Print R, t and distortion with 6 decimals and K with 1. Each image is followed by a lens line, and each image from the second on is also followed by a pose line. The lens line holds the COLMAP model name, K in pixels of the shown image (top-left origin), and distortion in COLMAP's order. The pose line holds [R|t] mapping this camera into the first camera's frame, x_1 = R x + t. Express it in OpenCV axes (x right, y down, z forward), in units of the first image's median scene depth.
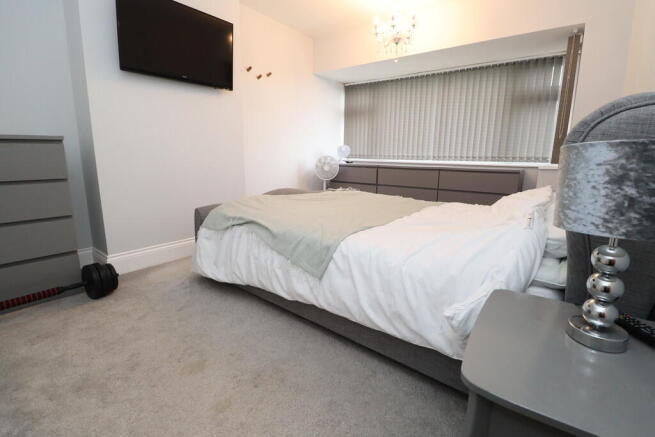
lens RADIAL K [[306.0, 0, 327.5], [0, 306.0, 218.5], [0, 0, 1]] dist [0.000362, 0.000076]
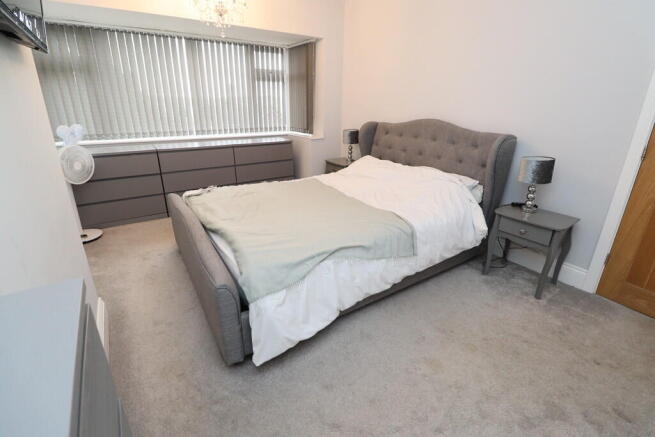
lens RADIAL K [[306.0, 0, 327.5], [0, 306.0, 218.5], [0, 0, 1]] dist [0.000362, 0.000076]
pose [[0.315592, -0.356194, 0.879504, -1.095695], [0.179885, 0.932523, 0.313118, -0.400072], [-0.931688, 0.059392, 0.358371, 0.661185]]
